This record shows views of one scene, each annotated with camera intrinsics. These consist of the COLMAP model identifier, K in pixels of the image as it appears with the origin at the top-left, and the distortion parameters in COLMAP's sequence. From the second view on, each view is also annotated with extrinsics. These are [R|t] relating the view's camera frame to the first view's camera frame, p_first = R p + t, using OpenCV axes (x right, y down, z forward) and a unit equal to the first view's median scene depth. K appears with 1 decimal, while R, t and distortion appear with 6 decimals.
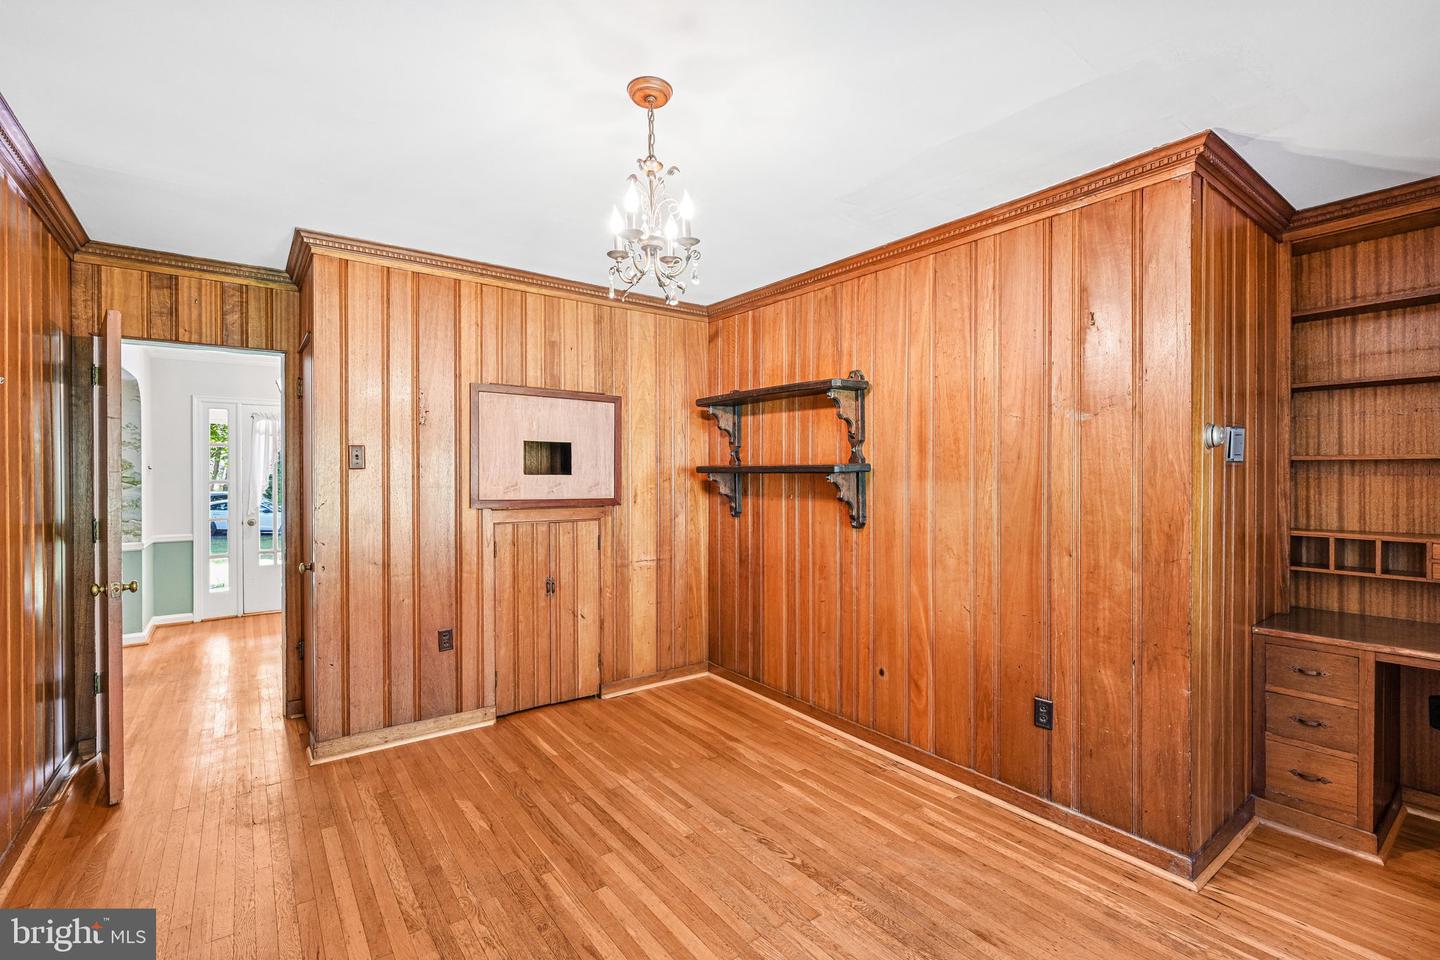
lens RADIAL K [[635.6, 0, 719.0], [0, 635.6, 479.8], [0, 0, 1]] dist [0.000607, 0.000511]
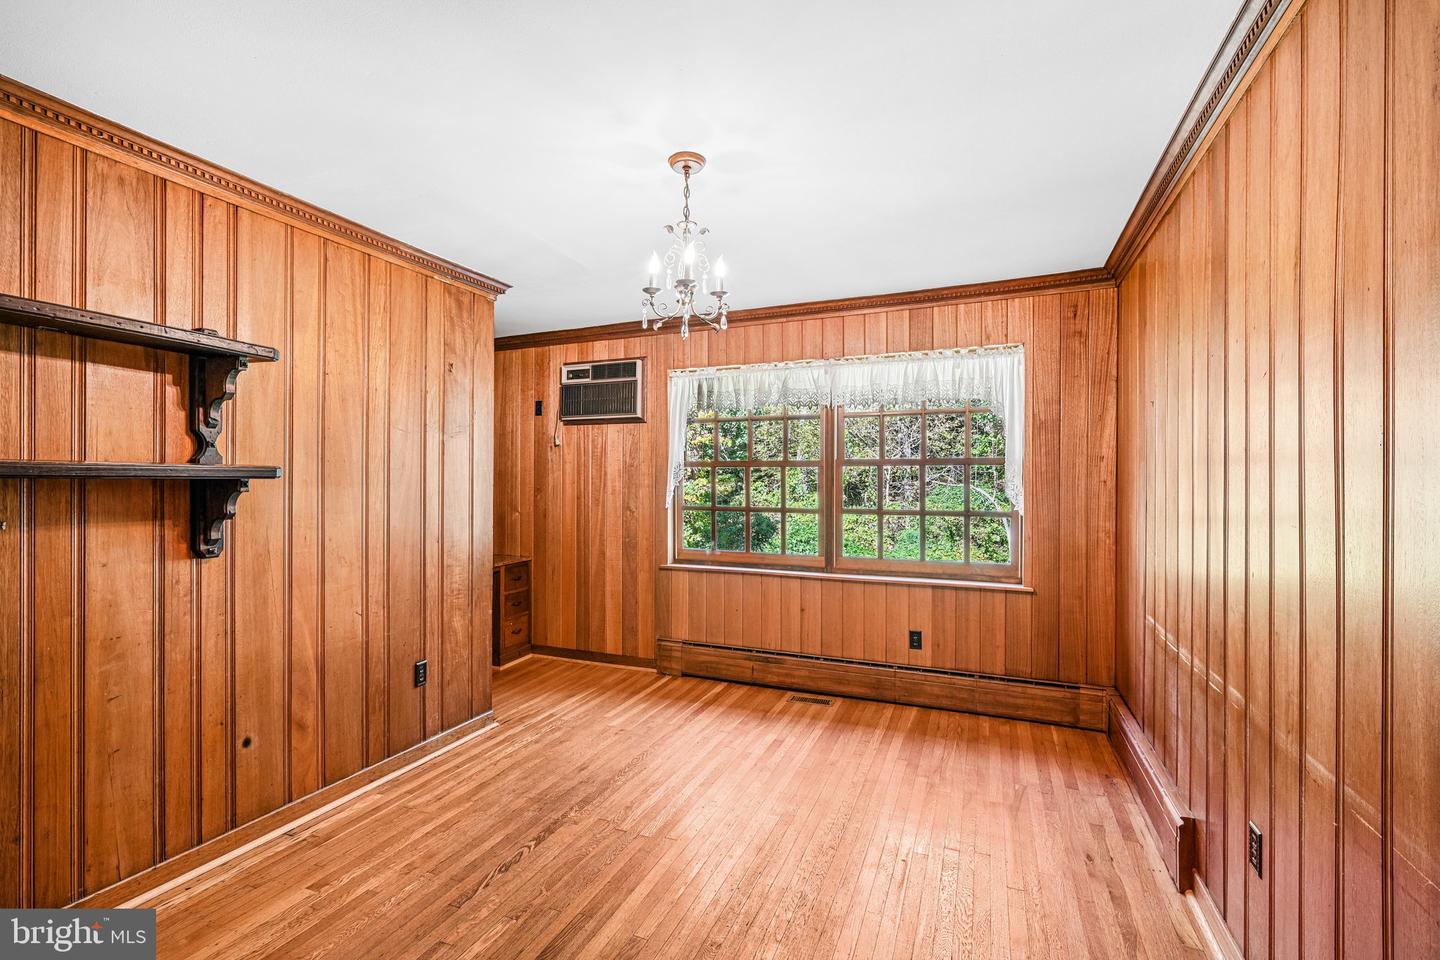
lens RADIAL K [[635.6, 0, 719.0], [0, 635.6, 479.8], [0, 0, 1]] dist [0.000607, 0.000511]
pose [[-0.502441, -0.000188, 0.864611, -0.858803], [0.006306, 0.999973, 0.003882, -0.009858], [-0.864588, 0.007403, -0.502426, 1.132494]]
